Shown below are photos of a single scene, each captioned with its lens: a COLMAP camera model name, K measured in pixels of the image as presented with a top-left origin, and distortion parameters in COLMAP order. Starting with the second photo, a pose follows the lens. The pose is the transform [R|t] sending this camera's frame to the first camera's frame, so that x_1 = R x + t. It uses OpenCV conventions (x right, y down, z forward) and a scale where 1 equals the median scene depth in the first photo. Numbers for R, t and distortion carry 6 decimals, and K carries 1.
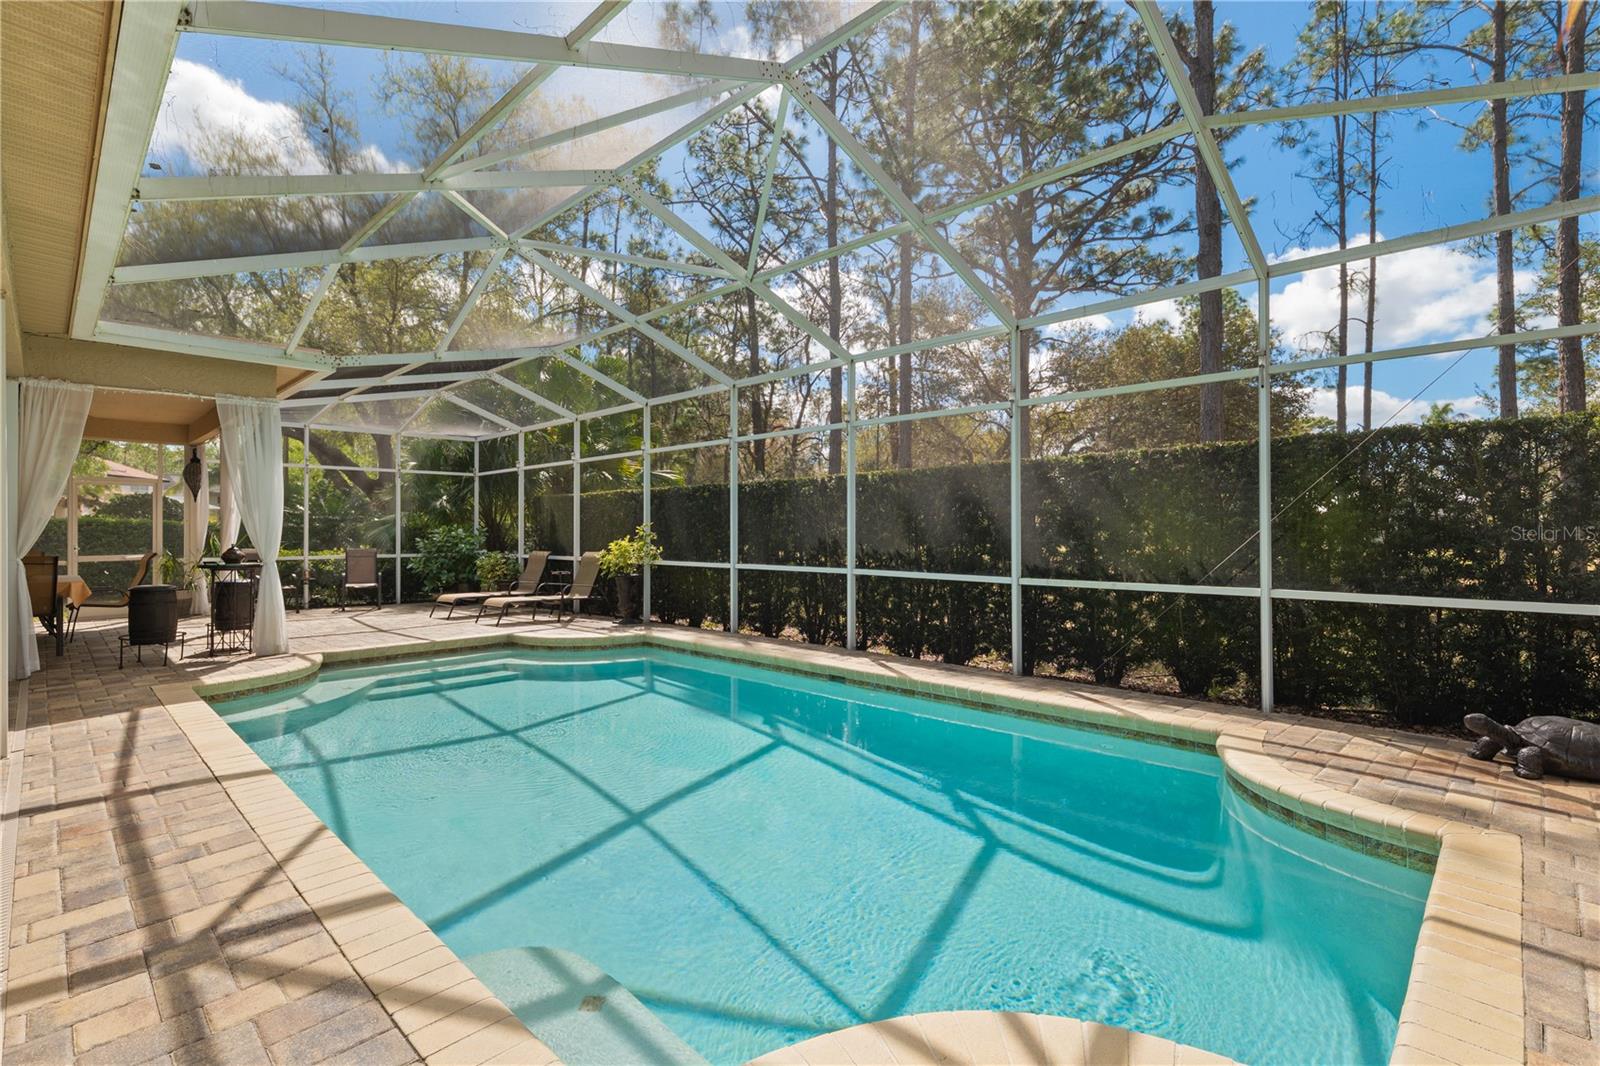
lens RADIAL K [[745.2, 0, 800.0], [0, 745.2, 533.0], [0, 0, 1]] dist [-0.000723, -0.000048]
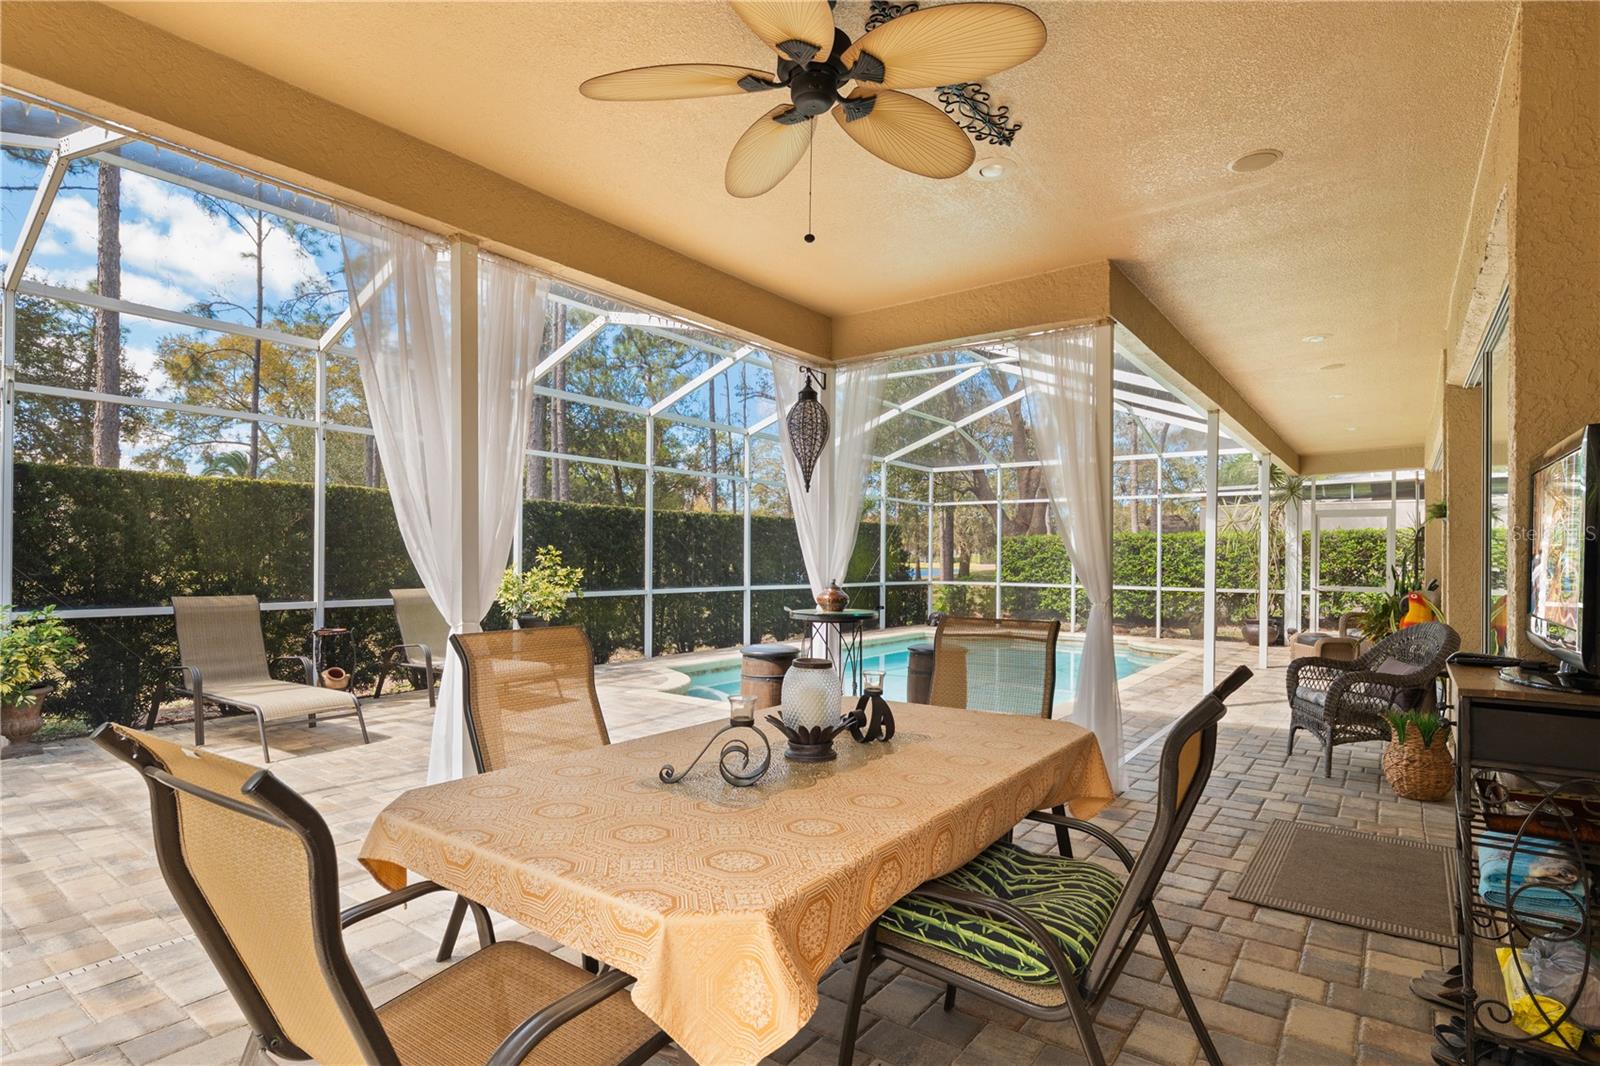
lens RADIAL K [[828.9, 0, 800.0], [0, 828.9, 533.0], [0, 0, 1]] dist [0.005441, 0.000529]
pose [[-0.146887, 0.015582, 0.989030, -1.235721], [-0.015224, 0.999722, -0.018012, -0.019728], [-0.989036, -0.017702, -0.146609, 0.962399]]
